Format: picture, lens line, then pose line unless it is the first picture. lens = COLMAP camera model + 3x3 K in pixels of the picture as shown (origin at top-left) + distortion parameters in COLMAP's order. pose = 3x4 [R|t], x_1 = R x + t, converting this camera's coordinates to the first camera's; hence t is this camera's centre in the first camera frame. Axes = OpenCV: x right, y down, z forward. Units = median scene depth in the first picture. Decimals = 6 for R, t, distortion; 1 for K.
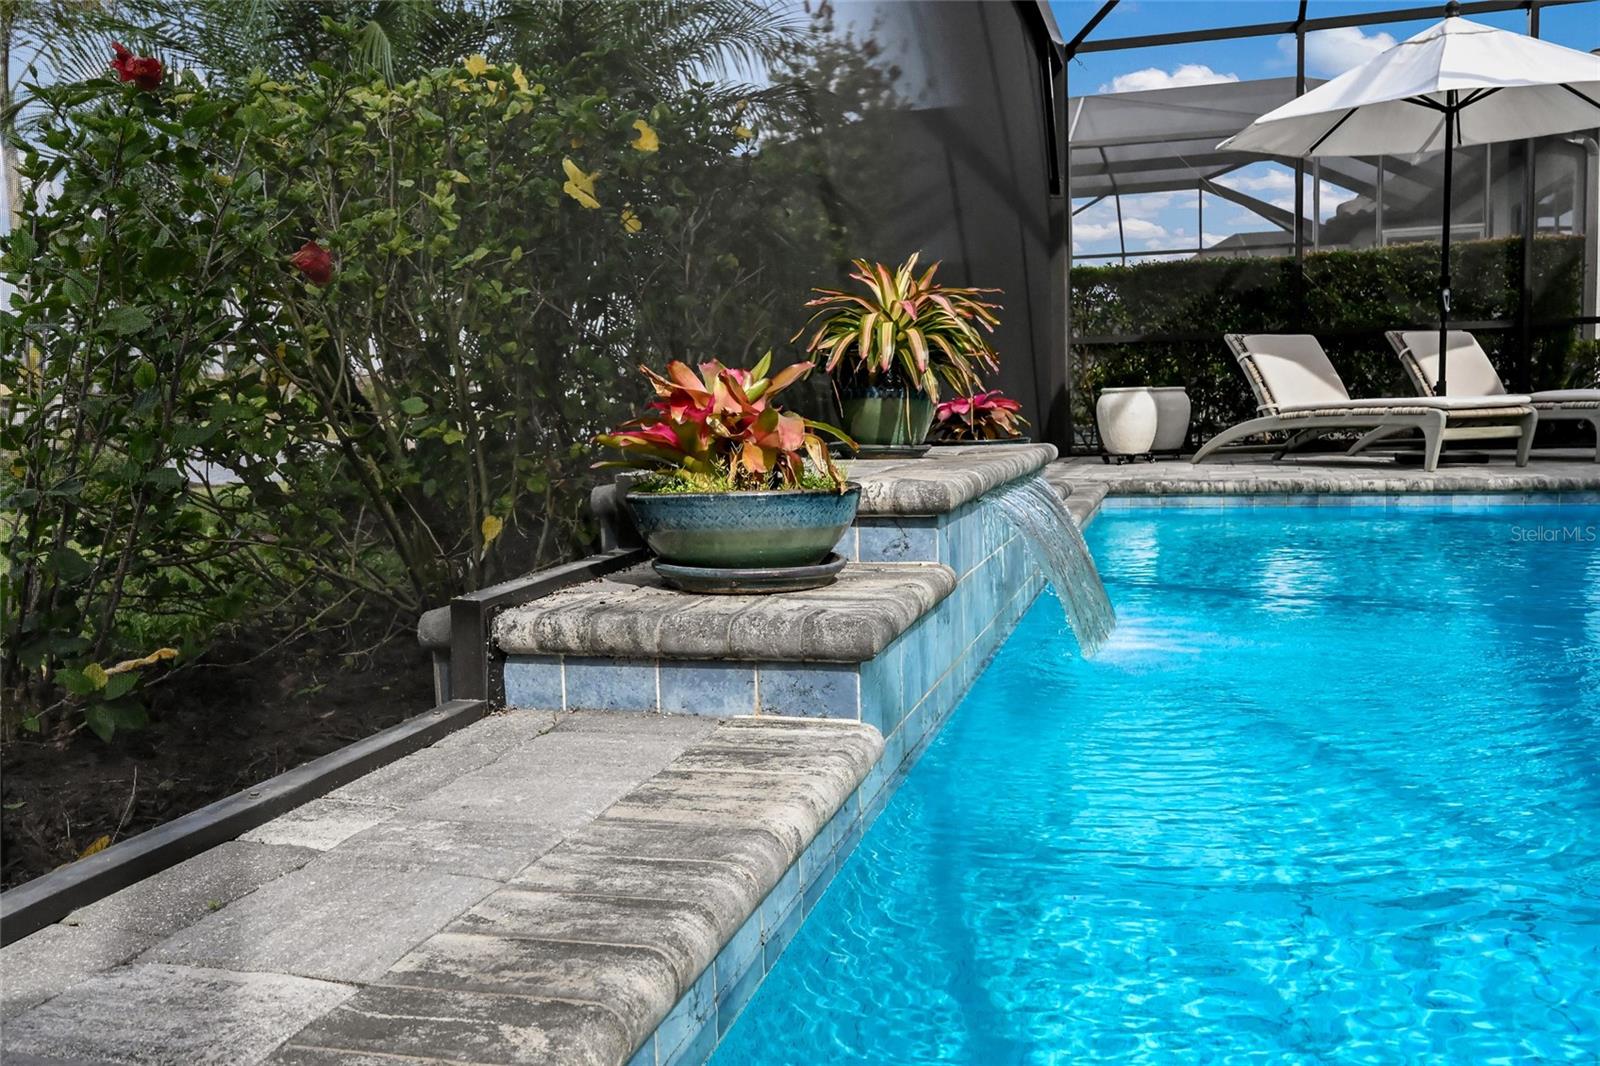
lens RADIAL K [[1351.4, 0, 800.0], [0, 1351.4, 533.0], [0, 0, 1]] dist [0.044210, 0.005107]
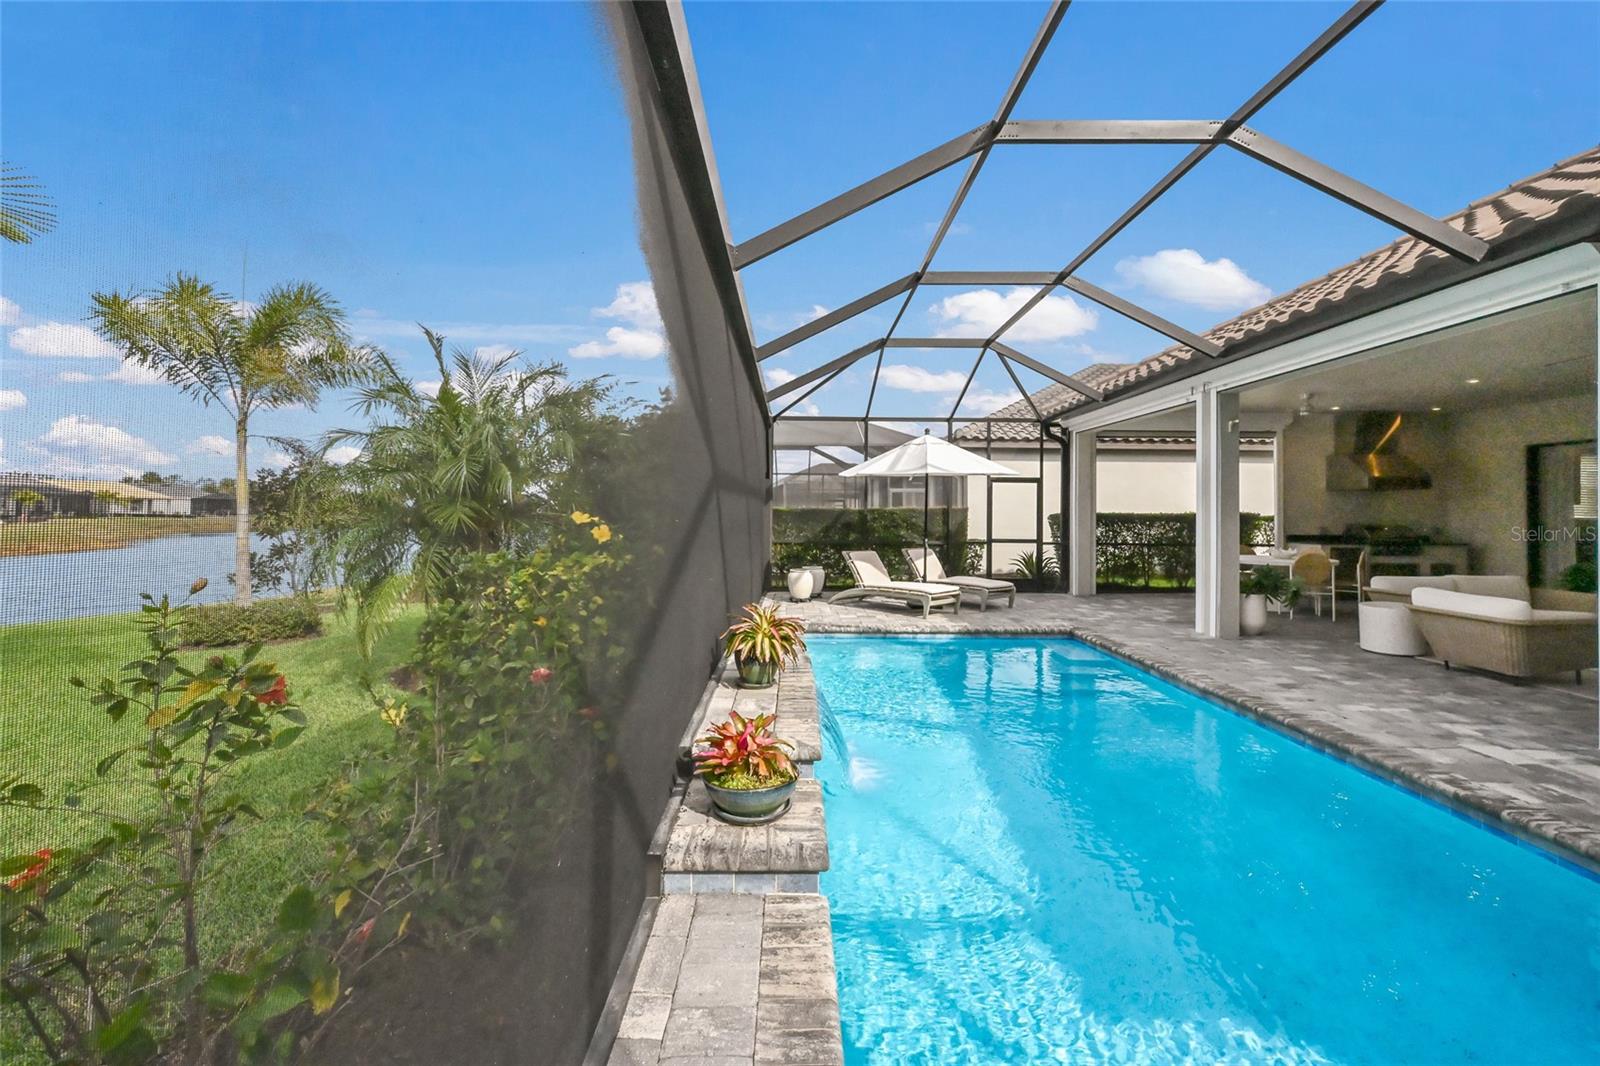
lens RADIAL K [[628.3, 0, 808.0], [0, 628.3, 526.9], [0, 0, 1]] dist [0.021696, 0.000309]
pose [[0.956503, 0.035157, 0.289596, -0.354065], [-0.007840, 0.995451, -0.094952, -0.447169], [-0.291617, 0.088551, 0.952428, -0.196255]]
